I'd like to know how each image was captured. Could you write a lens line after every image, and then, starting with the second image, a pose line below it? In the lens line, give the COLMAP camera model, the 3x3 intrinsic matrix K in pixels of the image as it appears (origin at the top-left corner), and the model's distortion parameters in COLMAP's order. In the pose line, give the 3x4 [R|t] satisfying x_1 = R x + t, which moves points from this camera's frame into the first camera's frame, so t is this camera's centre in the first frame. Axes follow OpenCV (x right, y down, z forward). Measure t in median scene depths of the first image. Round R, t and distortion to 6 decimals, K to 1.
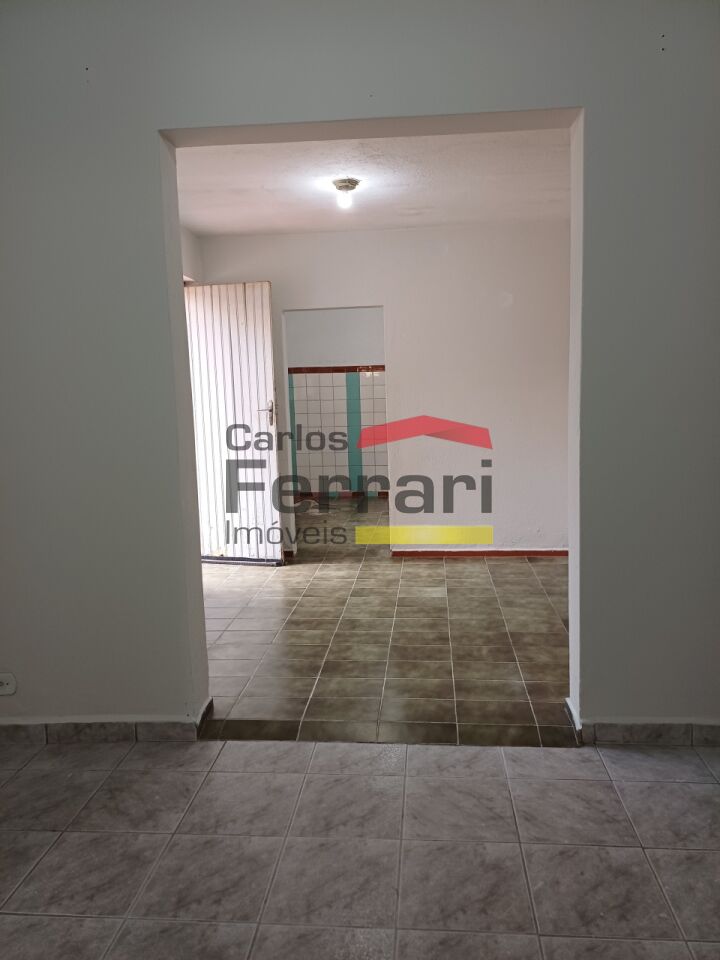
lens RADIAL K [[723.3, 0, 358.7], [0, 723.3, 477.1], [0, 0, 1]] dist [0.048258, -0.033208]
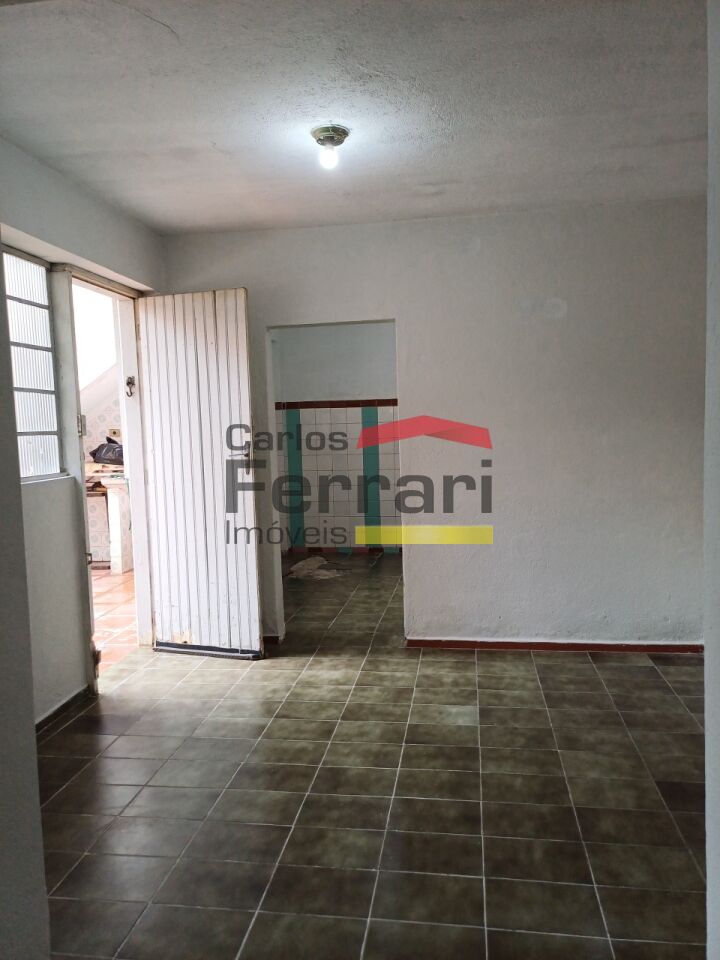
lens RADIAL K [[723.3, 0, 355.6], [0, 723.3, 478.7], [0, 0, 1]] dist [0.048258, -0.033208]
pose [[0.998441, 0.004147, -0.055655, 0.046908], [-0.006758, 0.998882, -0.046798, -0.042331], [0.055399, 0.047101, 0.997353, 0.320815]]
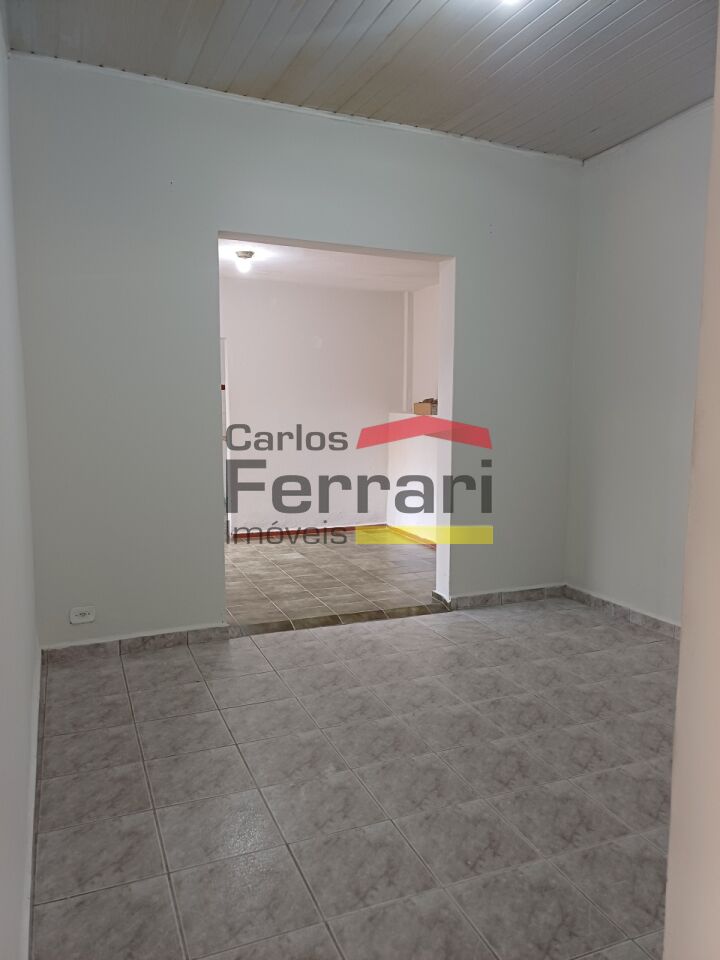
lens RADIAL K [[723.3, 0, 386.0], [0, 723.3, 473.0], [0, 0, 1]] dist [0.048258, -0.033208]
pose [[0.872658, -0.013156, 0.488154, -0.459213], [0.032652, 0.998972, -0.031448, 0.060903], [-0.487239, 0.043382, 0.872191, -0.305007]]
